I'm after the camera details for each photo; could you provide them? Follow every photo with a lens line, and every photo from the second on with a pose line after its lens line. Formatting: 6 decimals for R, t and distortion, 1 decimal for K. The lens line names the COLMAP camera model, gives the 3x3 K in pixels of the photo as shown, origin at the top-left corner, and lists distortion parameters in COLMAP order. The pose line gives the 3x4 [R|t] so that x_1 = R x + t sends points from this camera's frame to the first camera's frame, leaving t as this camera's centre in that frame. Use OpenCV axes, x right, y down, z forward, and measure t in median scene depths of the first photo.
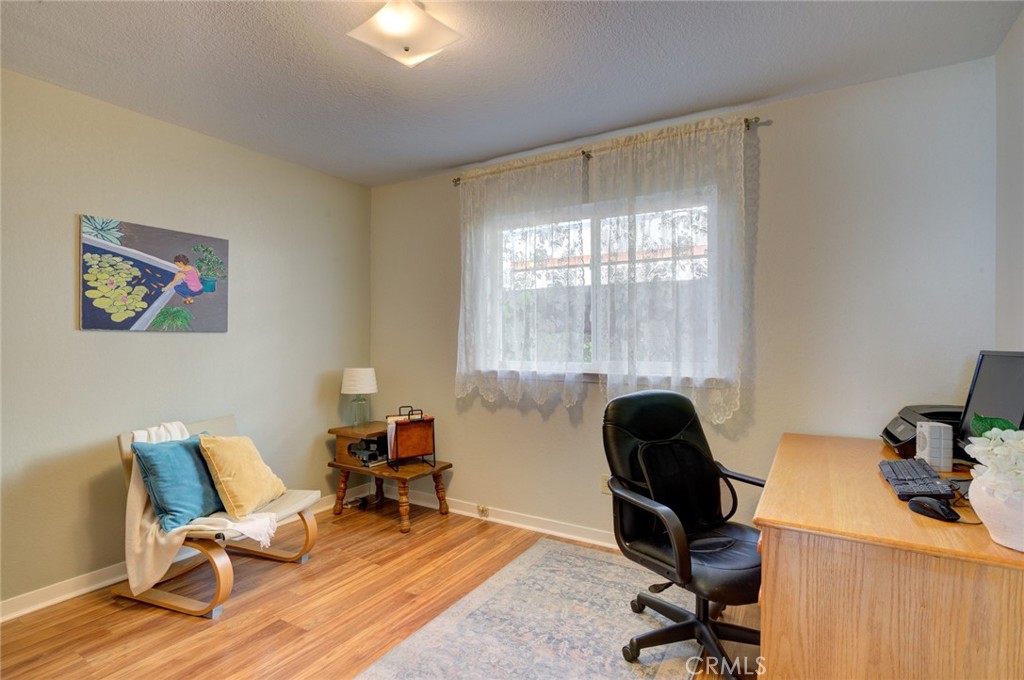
lens RADIAL K [[505.1, 0, 512.1], [0, 505.1, 341.3], [0, 0, 1]] dist [-0.018386, 0.006147]
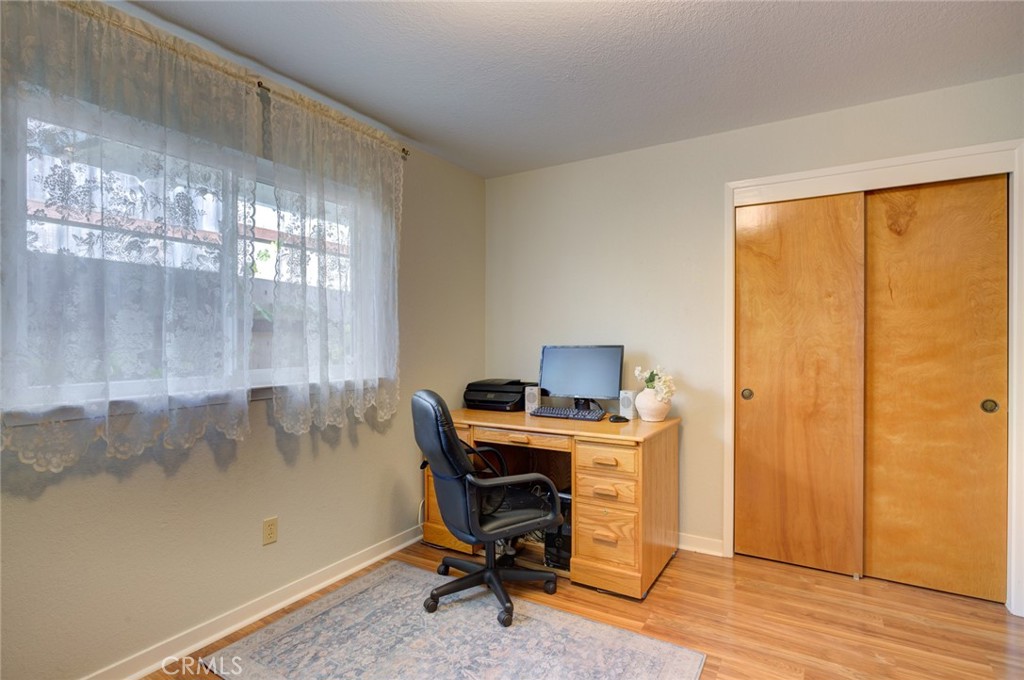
lens RADIAL K [[505.1, 0, 513.6], [0, 505.1, 339.5], [0, 0, 1]] dist [-0.018386, 0.006147]
pose [[-0.003175, -0.000082, 0.999995, -0.655877], [0.004408, 0.999990, 0.000096, -0.006192], [-0.999985, 0.004409, -0.003175, 0.718752]]
